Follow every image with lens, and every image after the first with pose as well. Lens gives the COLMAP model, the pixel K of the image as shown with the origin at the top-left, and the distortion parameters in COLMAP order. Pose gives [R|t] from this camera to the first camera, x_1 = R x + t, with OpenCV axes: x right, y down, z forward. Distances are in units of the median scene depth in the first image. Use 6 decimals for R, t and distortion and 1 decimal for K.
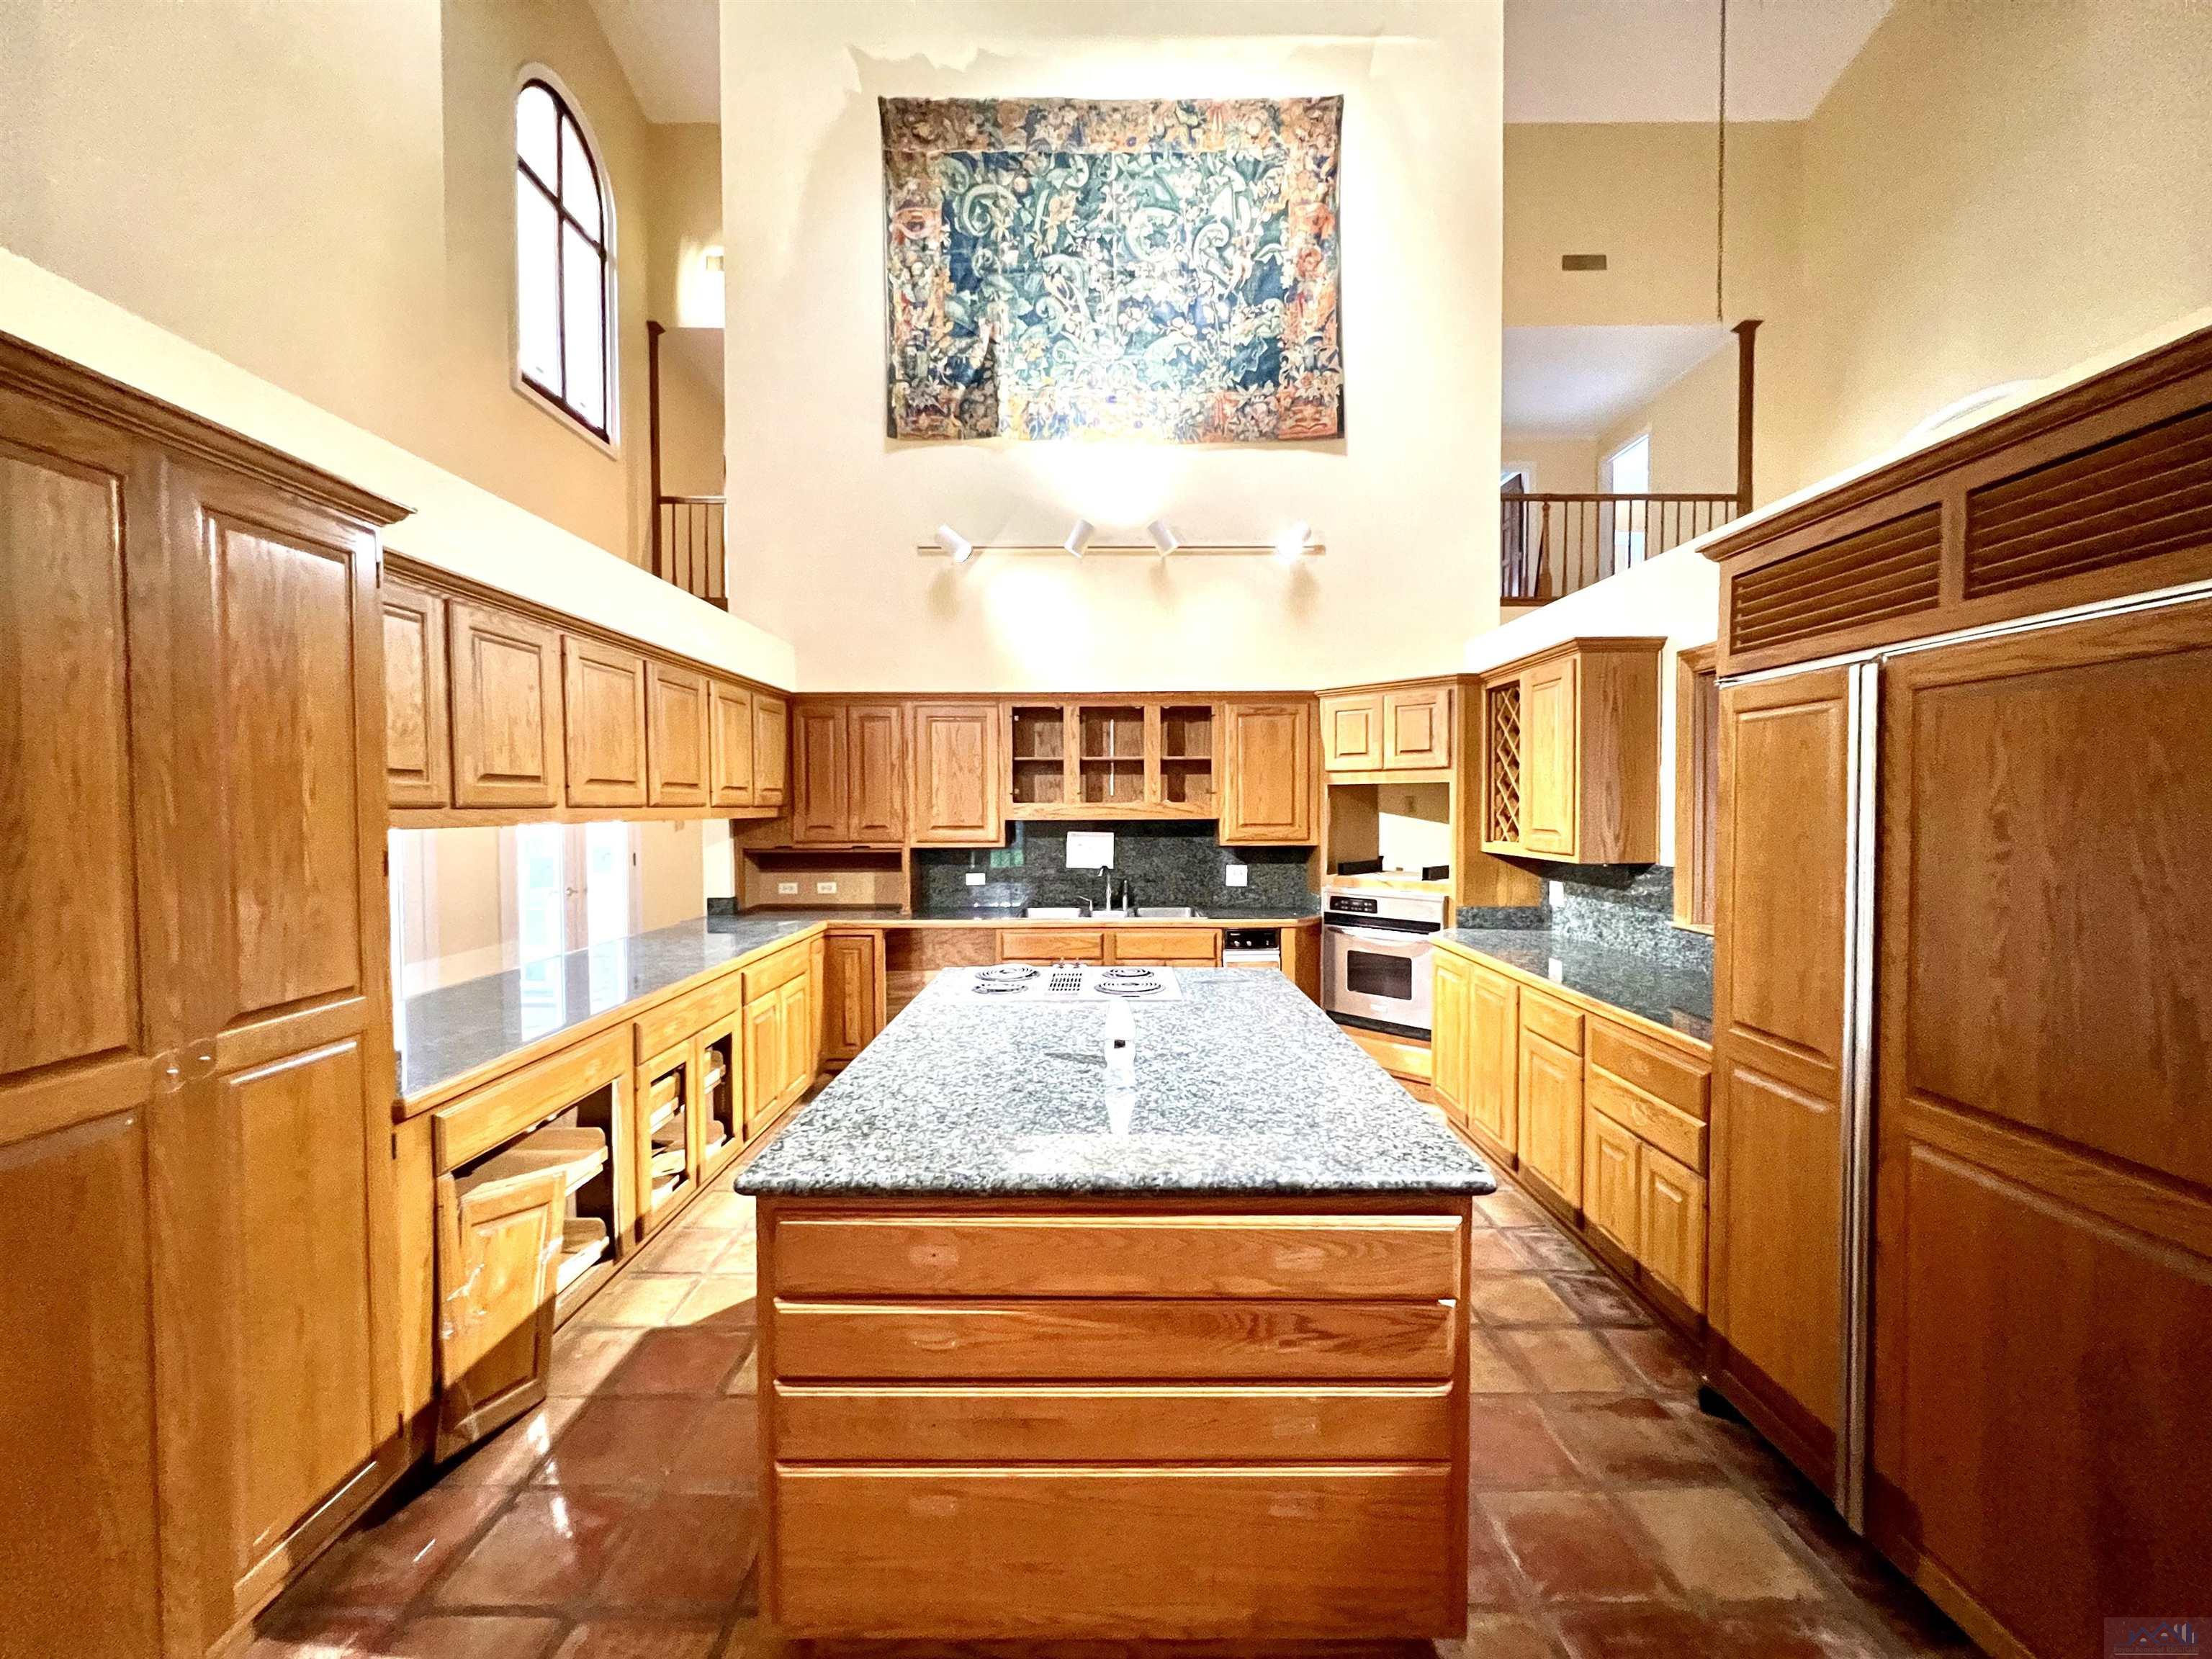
lens RADIAL K [[883.6, 0, 1106.0], [0, 883.6, 829.5], [0, 0, 1]] dist [-0.005687, 0.000136]
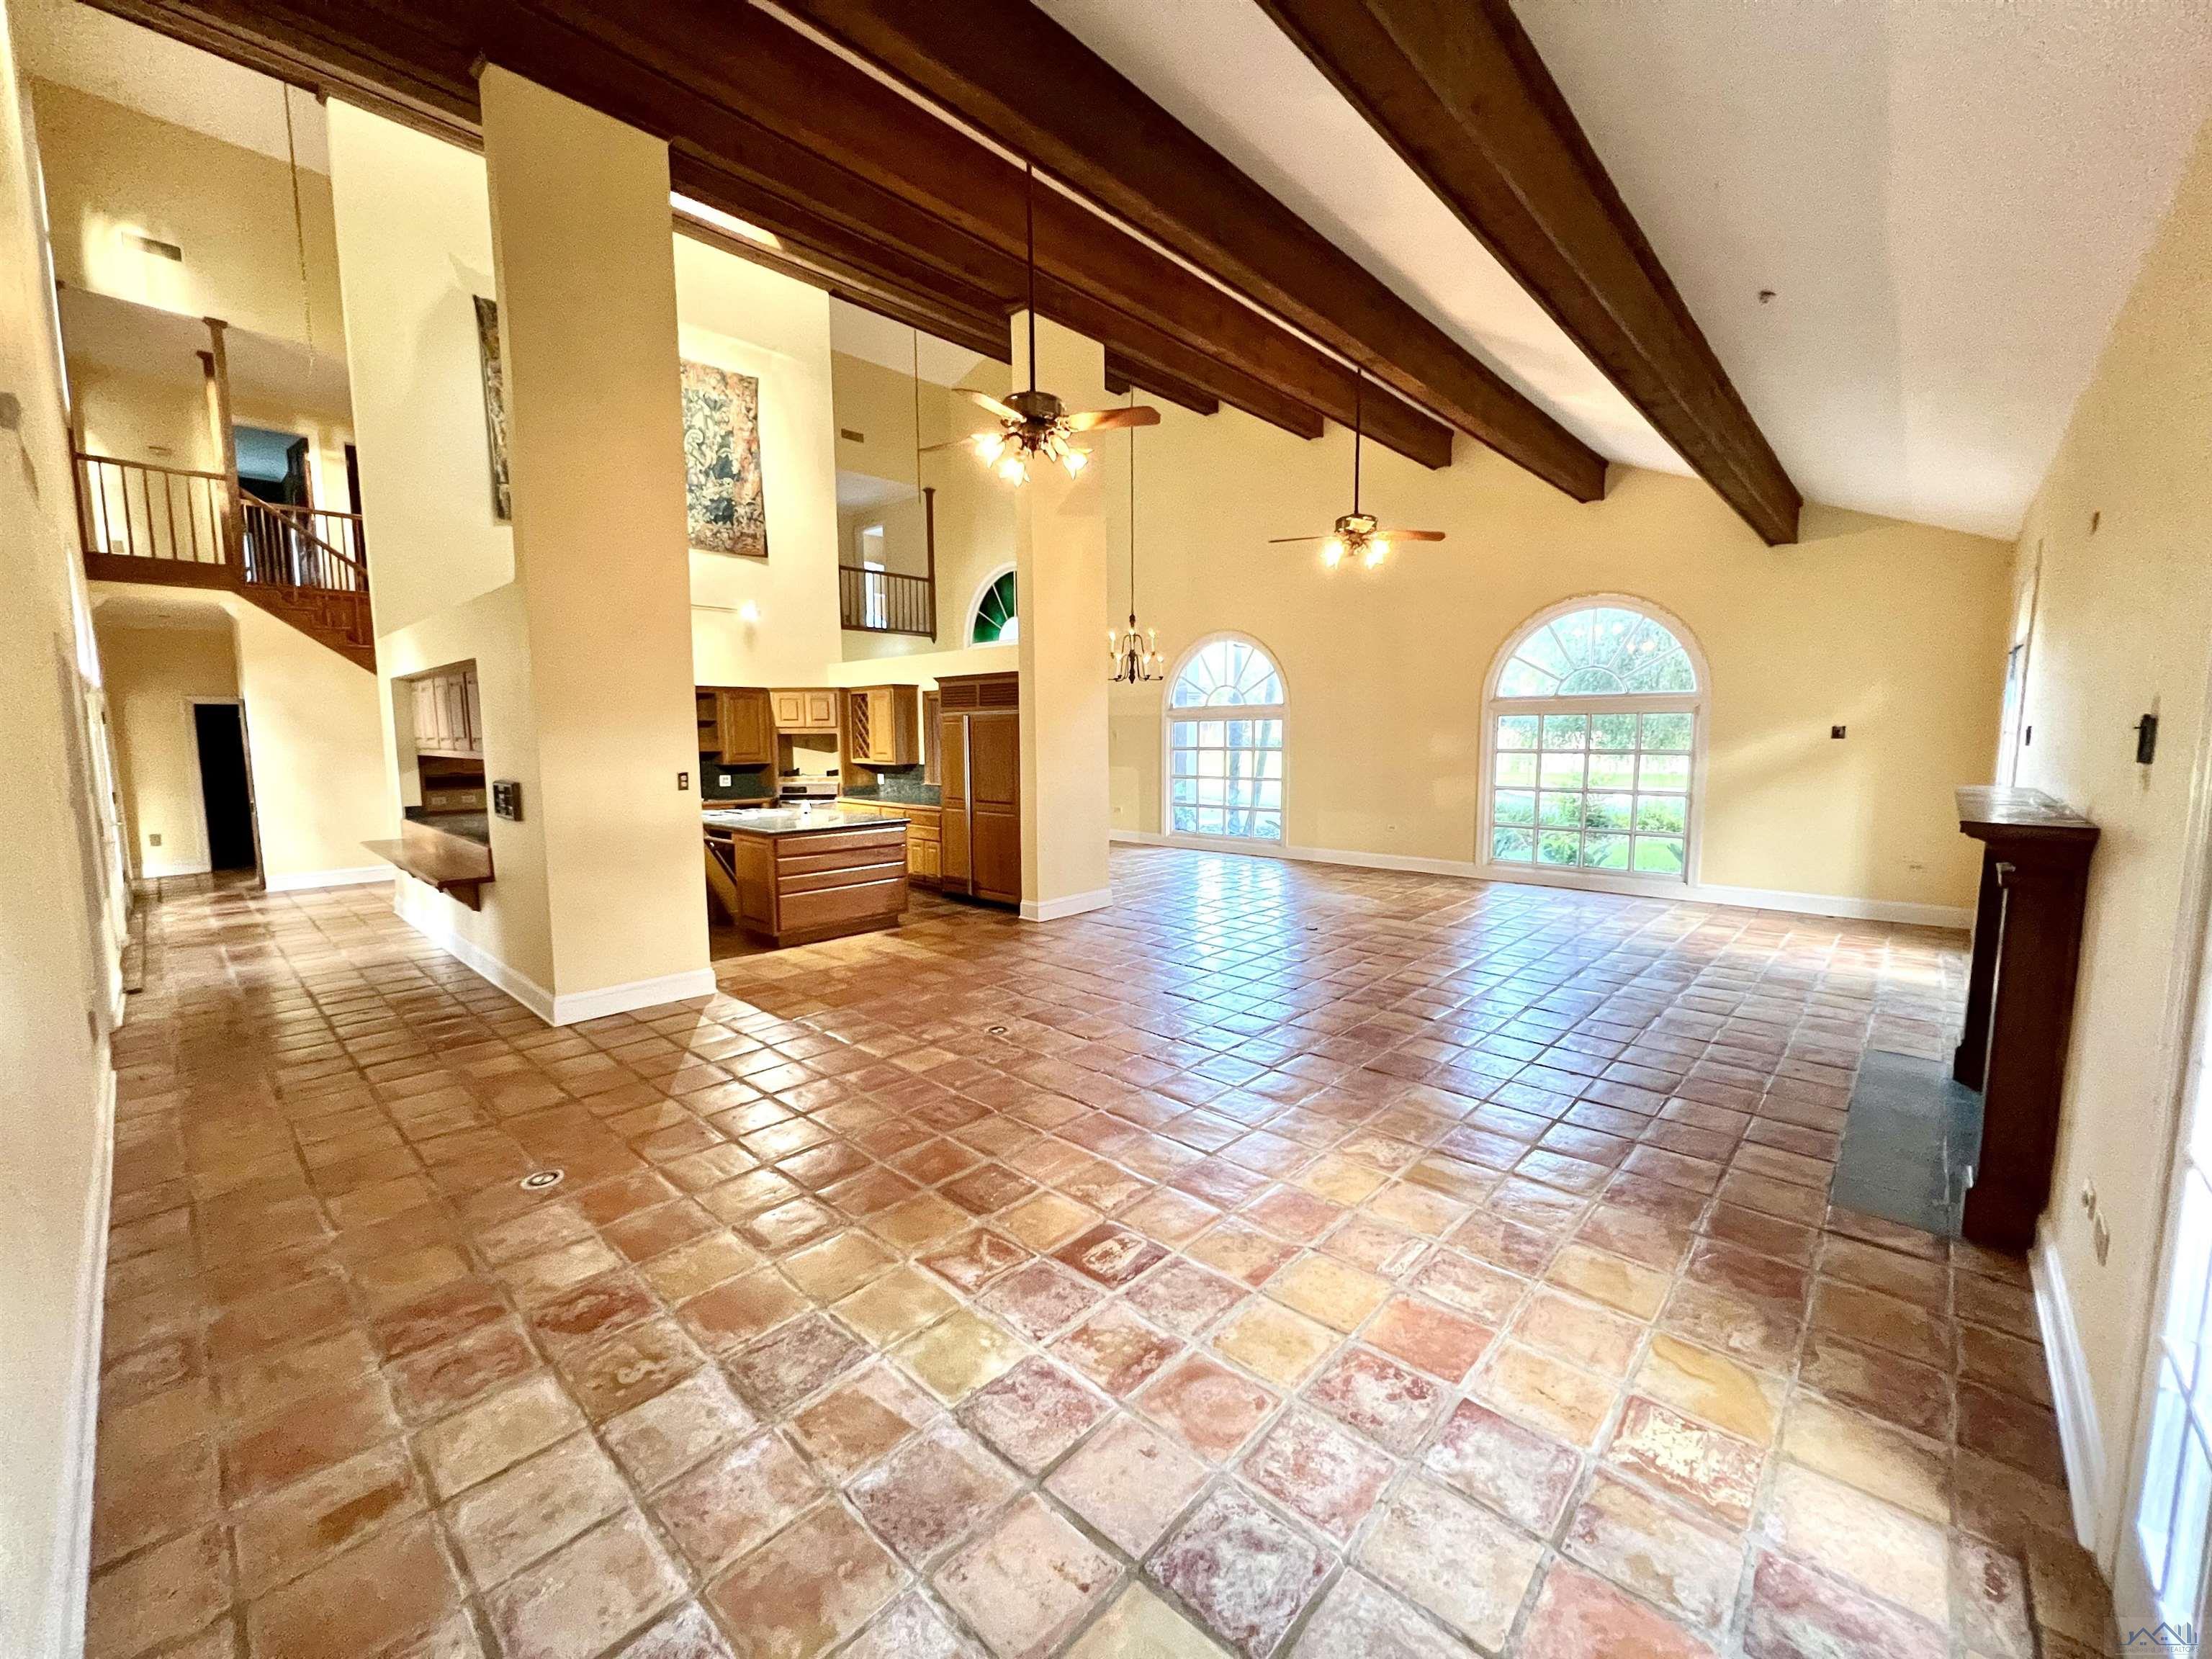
lens RADIAL K [[883.6, 0, 1106.0], [0, 883.6, 829.5], [0, 0, 1]] dist [-0.005687, 0.000136]
pose [[0.678513, -0.081894, 0.730009, -0.718026], [0.022779, 0.995634, 0.090521, 0.002924], [-0.734235, -0.044791, 0.677416, -0.937650]]
